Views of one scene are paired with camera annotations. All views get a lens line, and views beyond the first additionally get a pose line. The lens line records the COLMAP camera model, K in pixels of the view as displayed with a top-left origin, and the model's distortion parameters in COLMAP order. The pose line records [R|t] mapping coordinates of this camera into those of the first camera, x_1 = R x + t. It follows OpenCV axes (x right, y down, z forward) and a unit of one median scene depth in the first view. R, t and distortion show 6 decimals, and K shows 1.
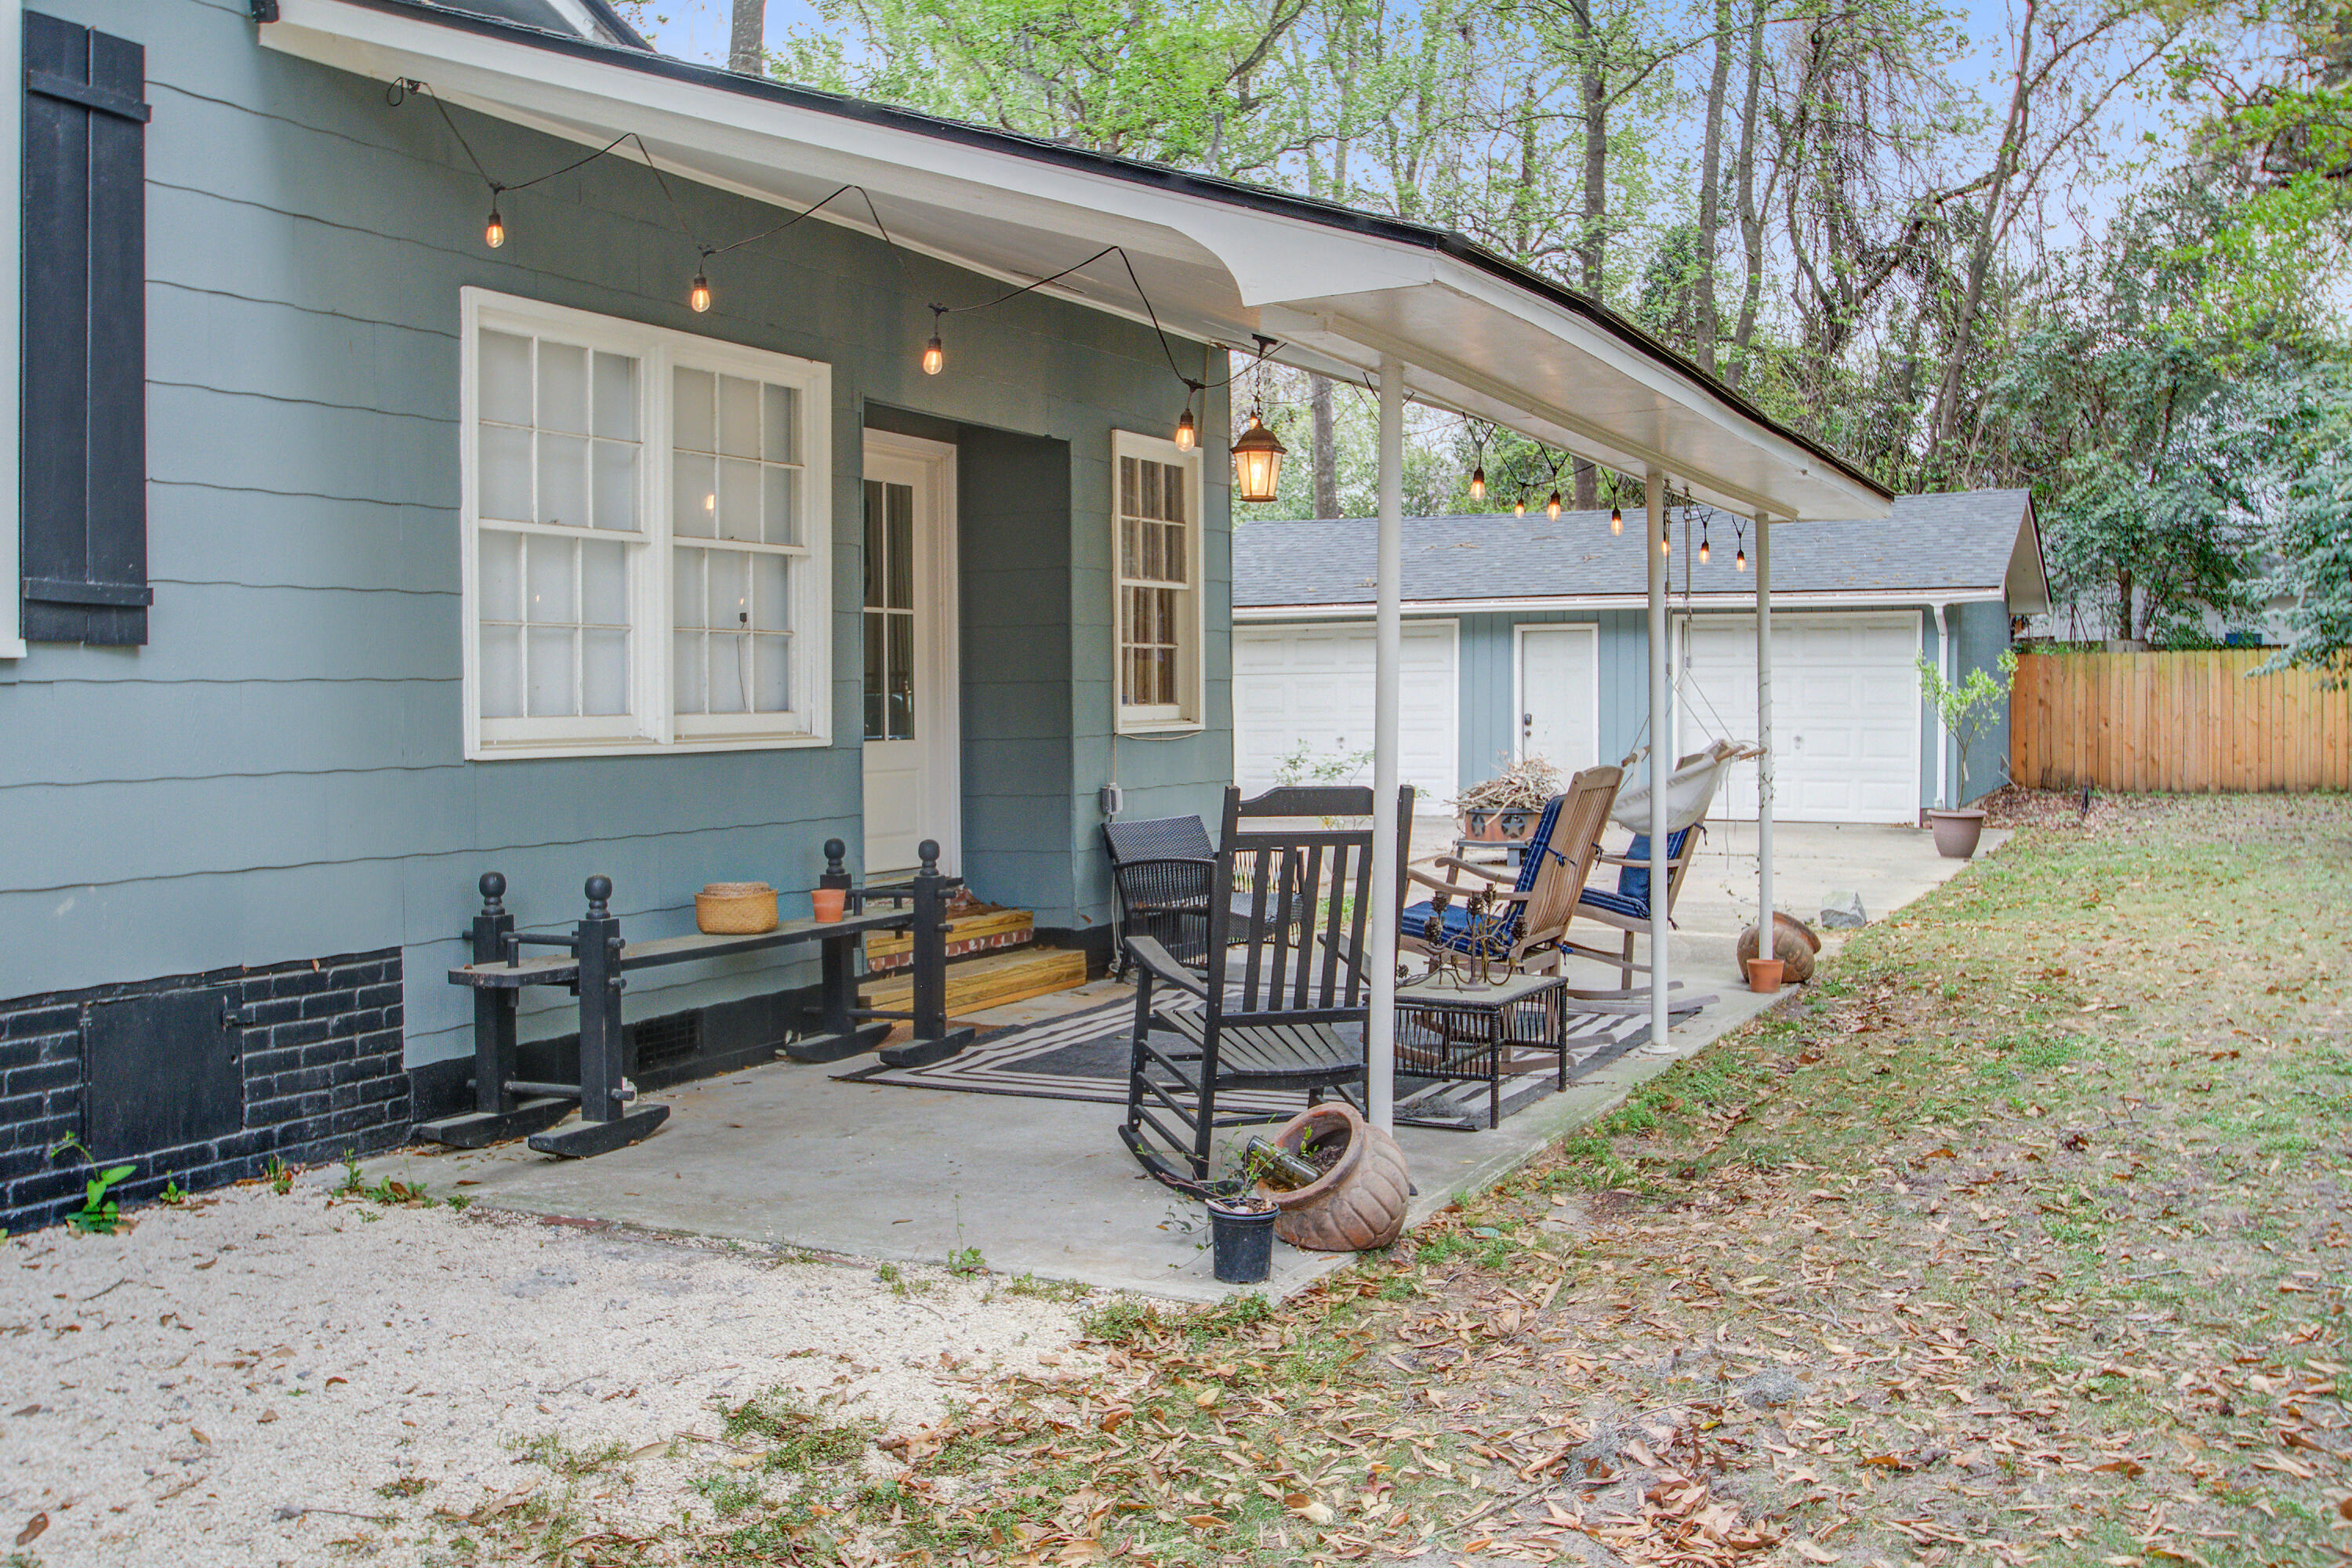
lens RADIAL K [[2314.2, 0, 1176.0], [0, 2314.2, 784.0], [0, 0, 1]] dist [0.000171, -0.004115]
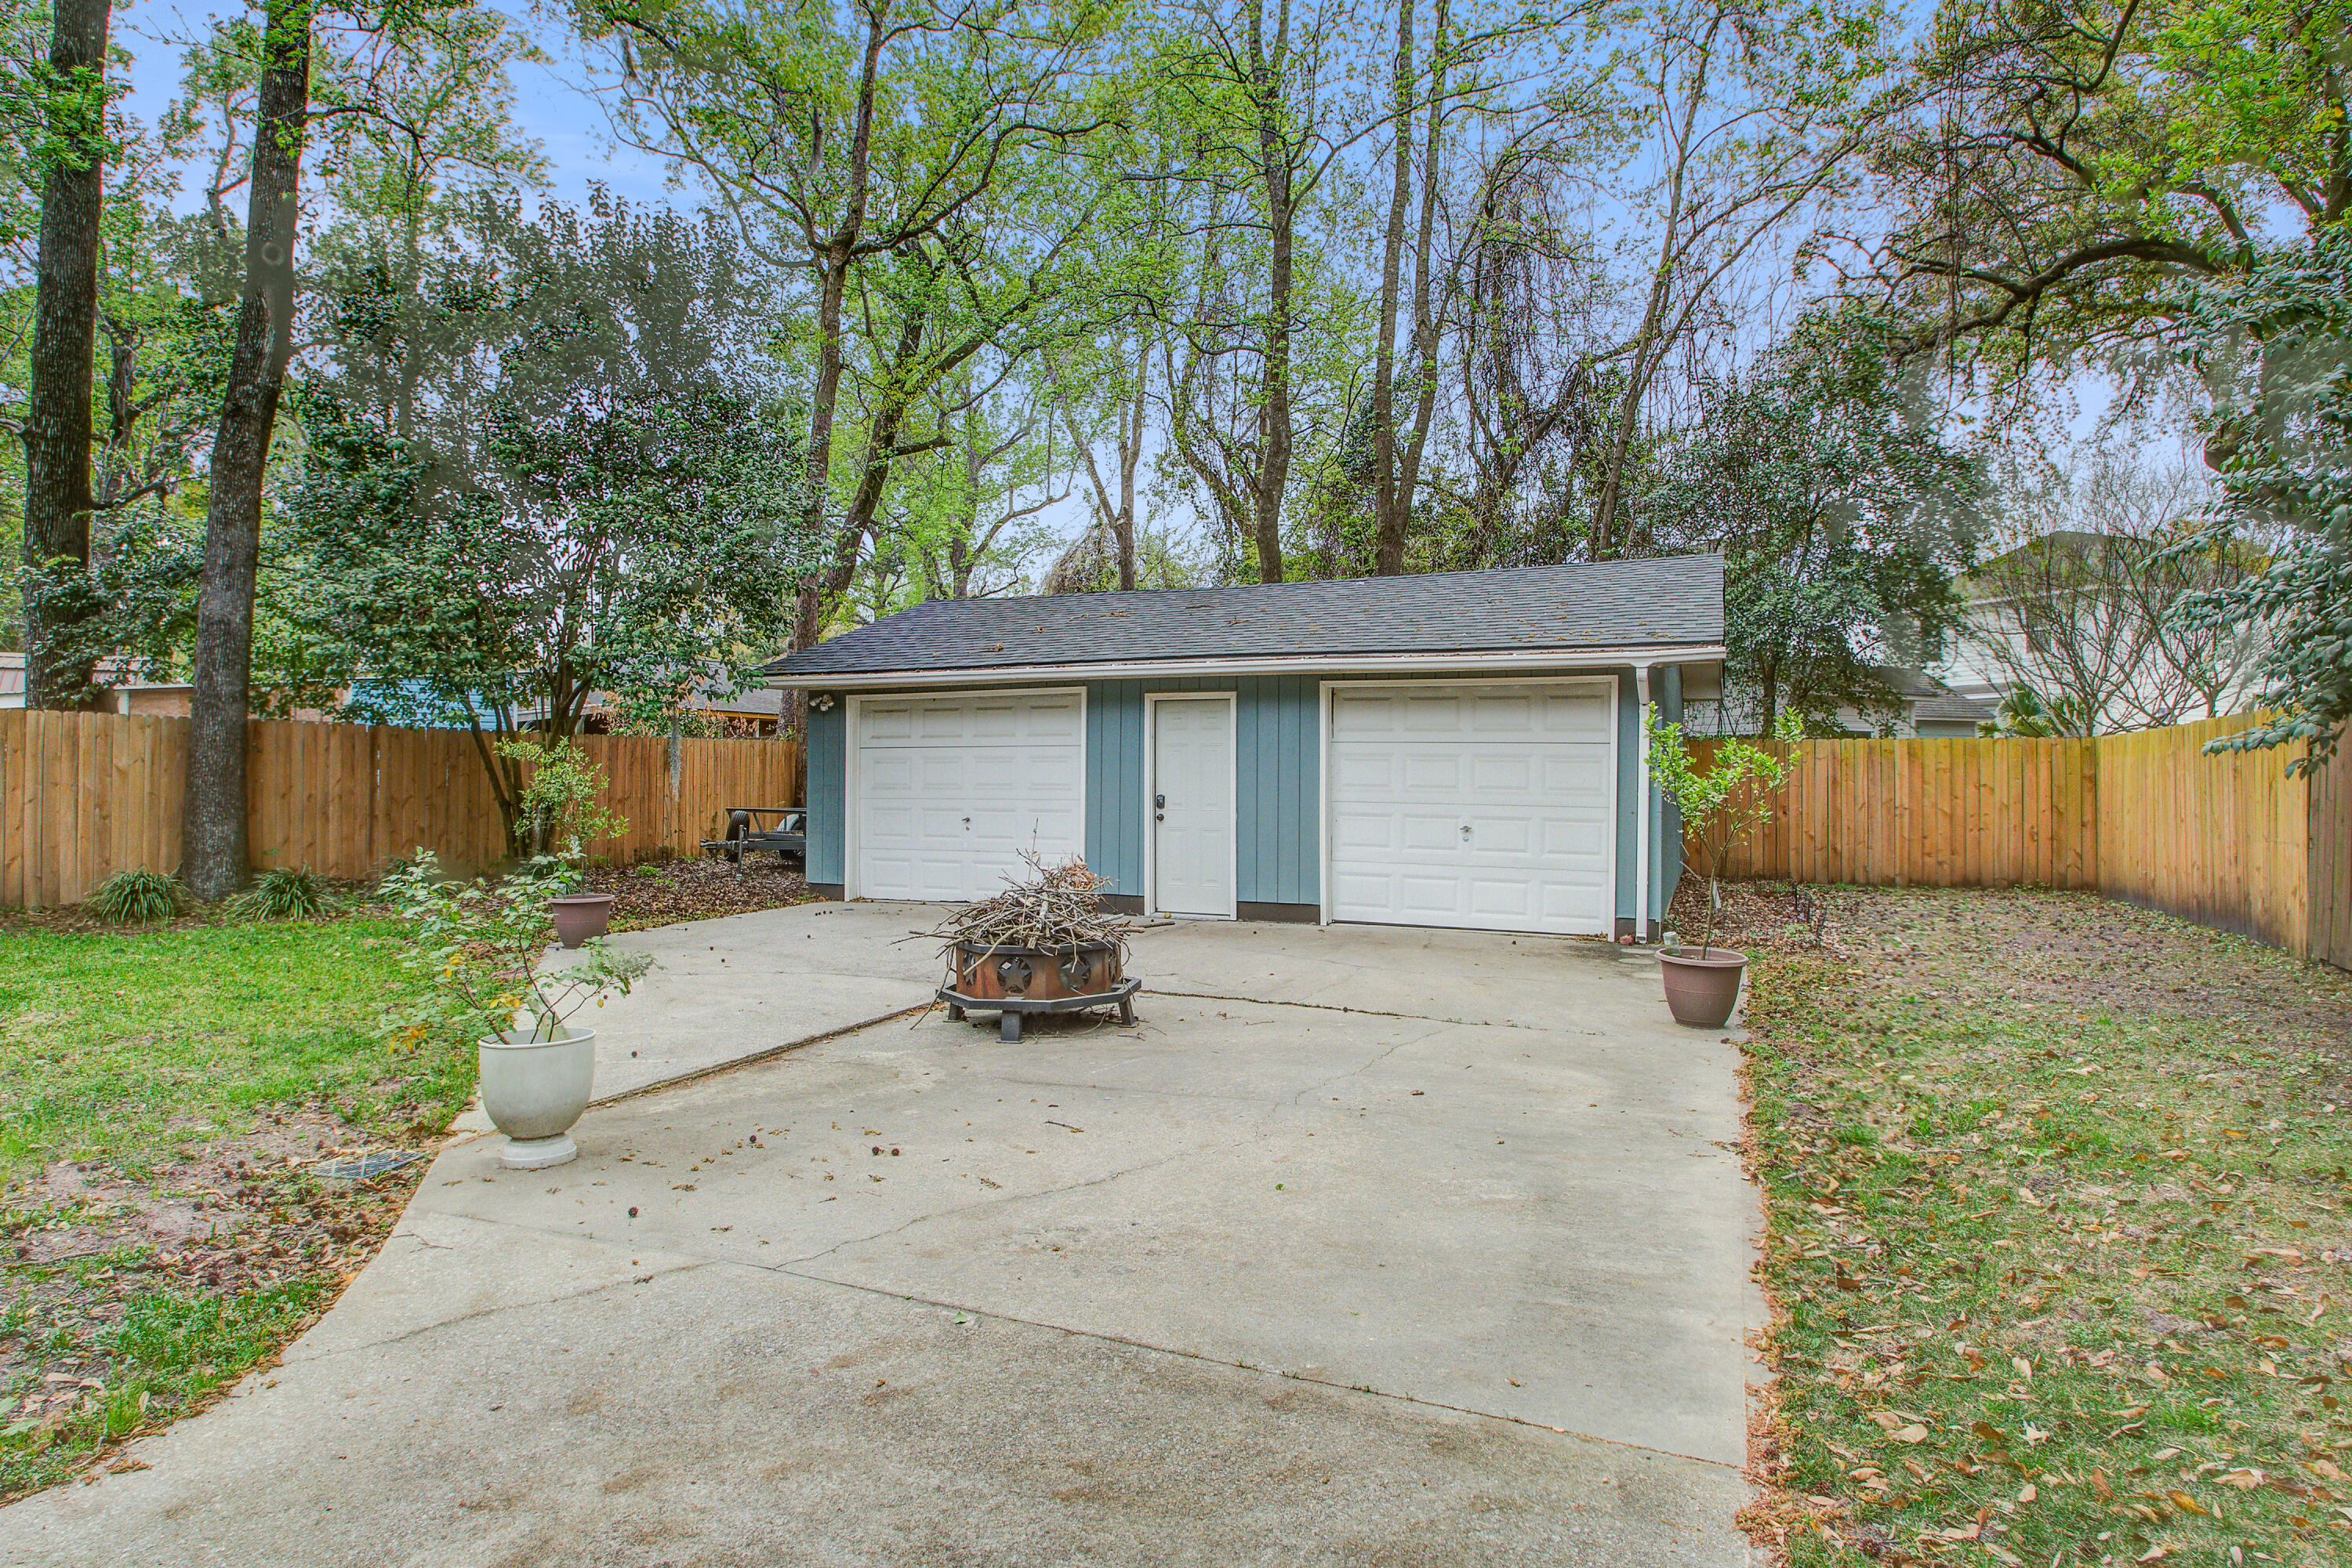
lens RADIAL K [[1200.5, 0, 1176.0], [0, 1200.5, 784.0], [0, 0, 1]] dist [-0.000235, 0.000011]
pose [[0.999786, 0.012916, 0.016141, 0.113367], [-0.012415, 0.999450, -0.030765, -0.015476], [-0.016529, 0.030558, 0.999396, 0.410267]]
